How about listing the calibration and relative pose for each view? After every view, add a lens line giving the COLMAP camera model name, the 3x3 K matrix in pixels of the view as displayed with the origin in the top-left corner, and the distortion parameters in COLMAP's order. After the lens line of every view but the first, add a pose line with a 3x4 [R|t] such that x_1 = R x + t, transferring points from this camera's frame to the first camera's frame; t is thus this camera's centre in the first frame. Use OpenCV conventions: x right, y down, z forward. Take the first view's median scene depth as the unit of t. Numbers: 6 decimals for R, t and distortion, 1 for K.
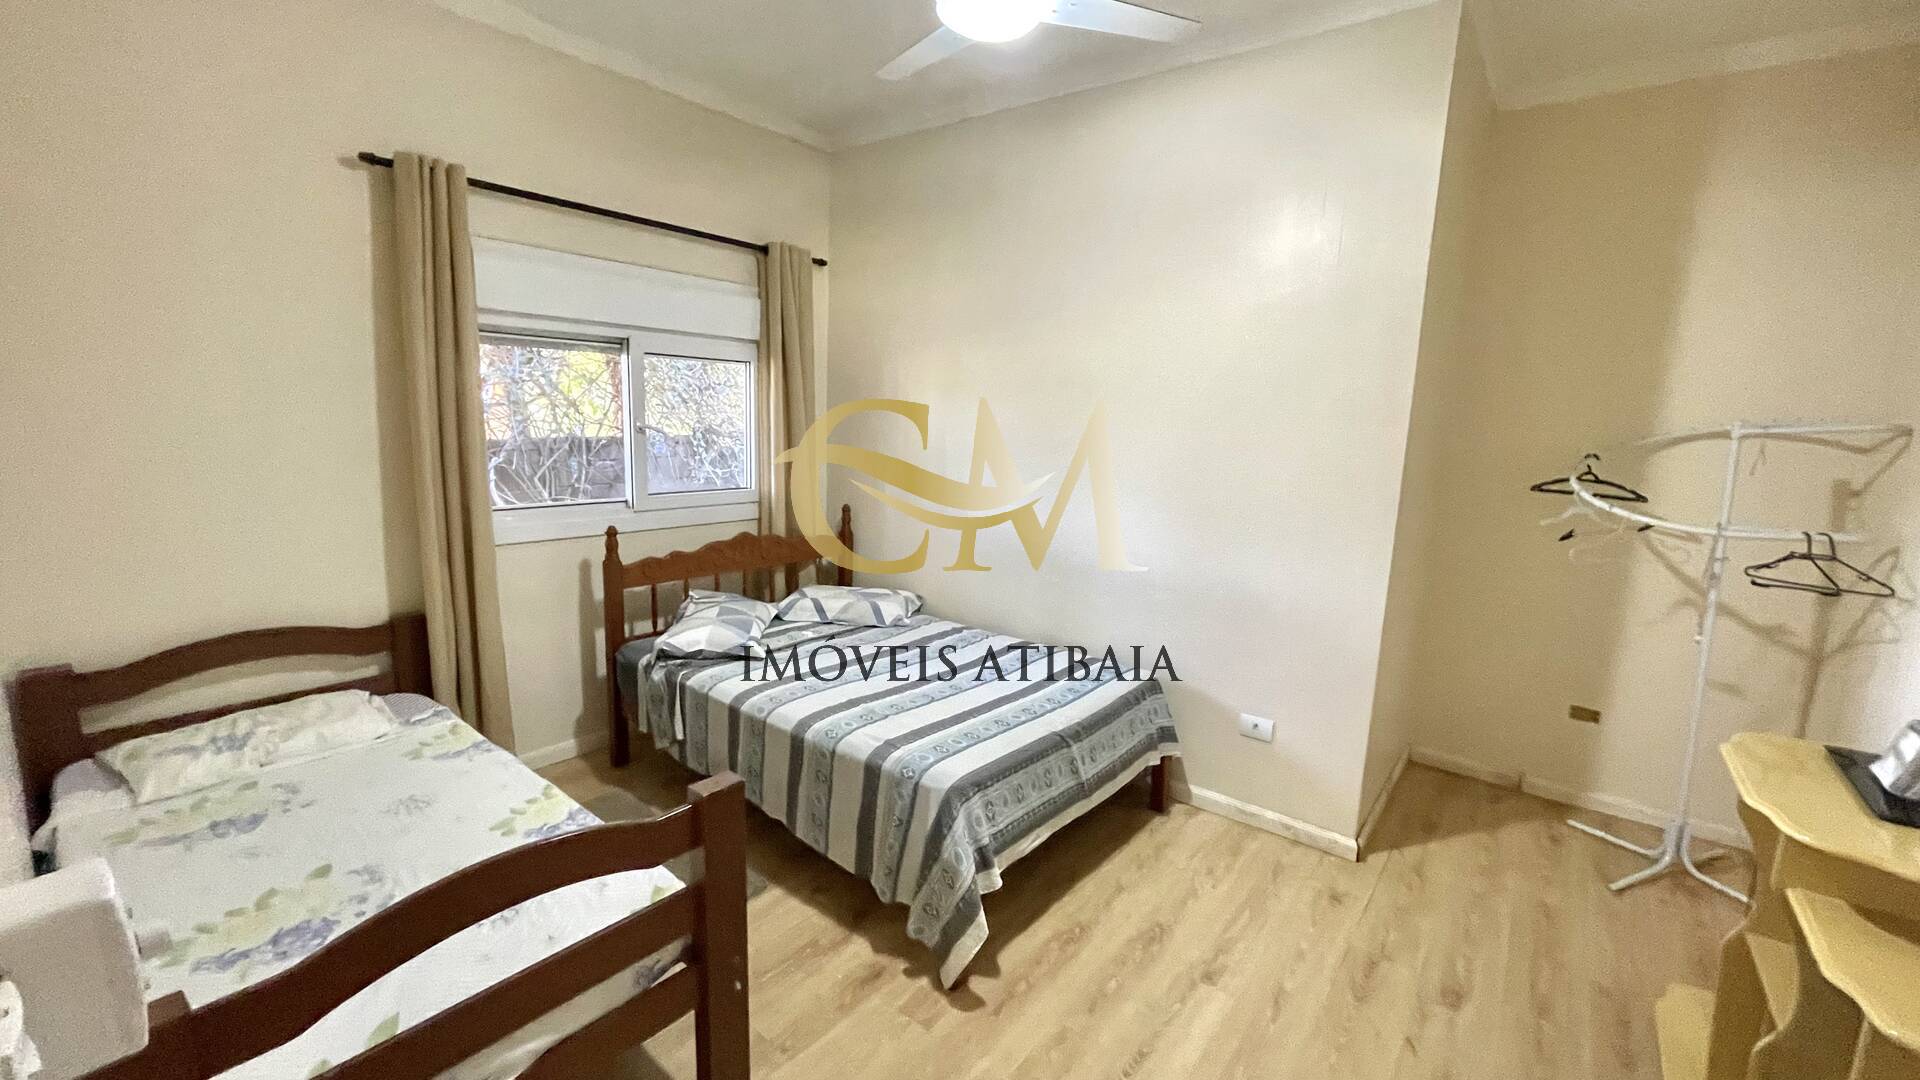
lens RADIAL K [[767.7, 0, 971.5], [0, 767.7, 545.4], [0, 0, 1]] dist [-0.005658, 0.002374]
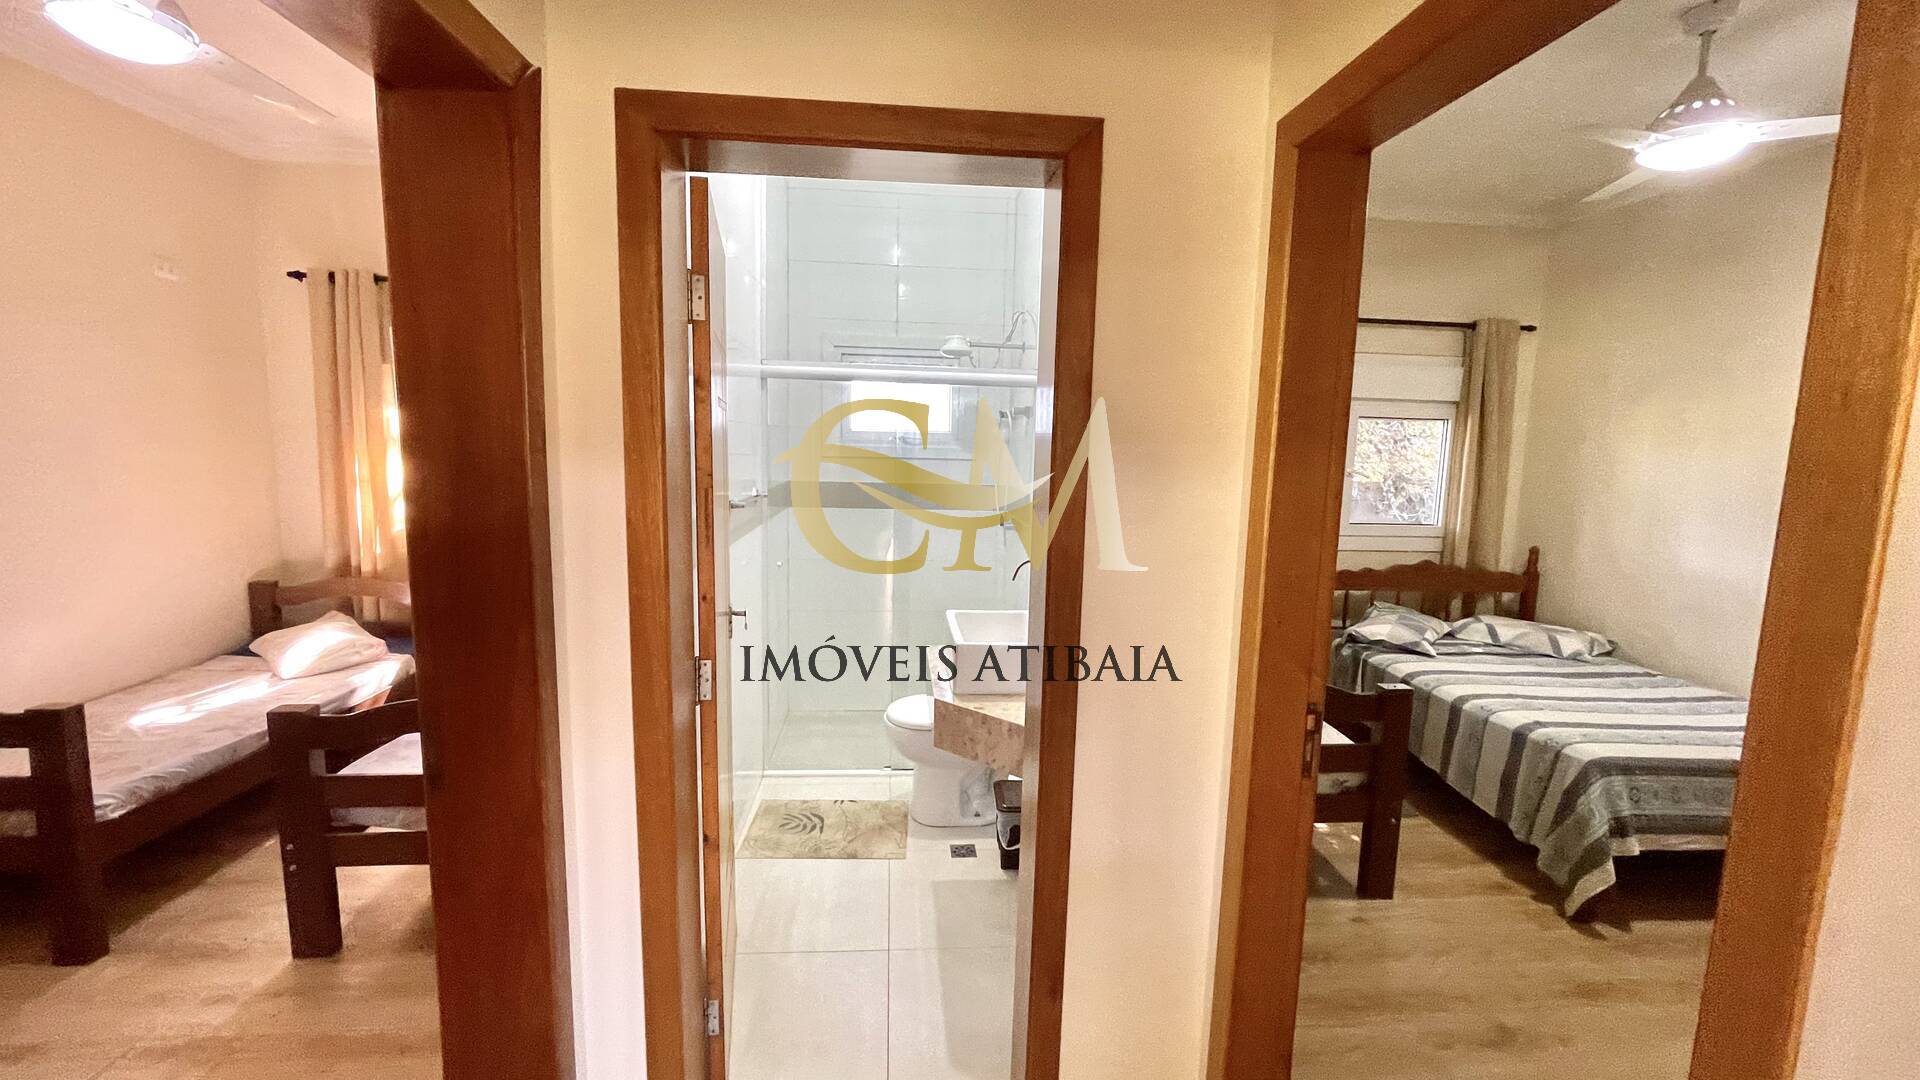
lens RADIAL K [[767.7, 0, 968.4], [0, 767.7, 540.1], [0, 0, 1]] dist [-0.005658, 0.002374]
pose [[0.675290, 0.071177, -0.734110, 0.110962], [-0.122455, 0.992338, -0.016430, 0.066496], [0.727315, 0.100990, 0.678832, -0.386496]]
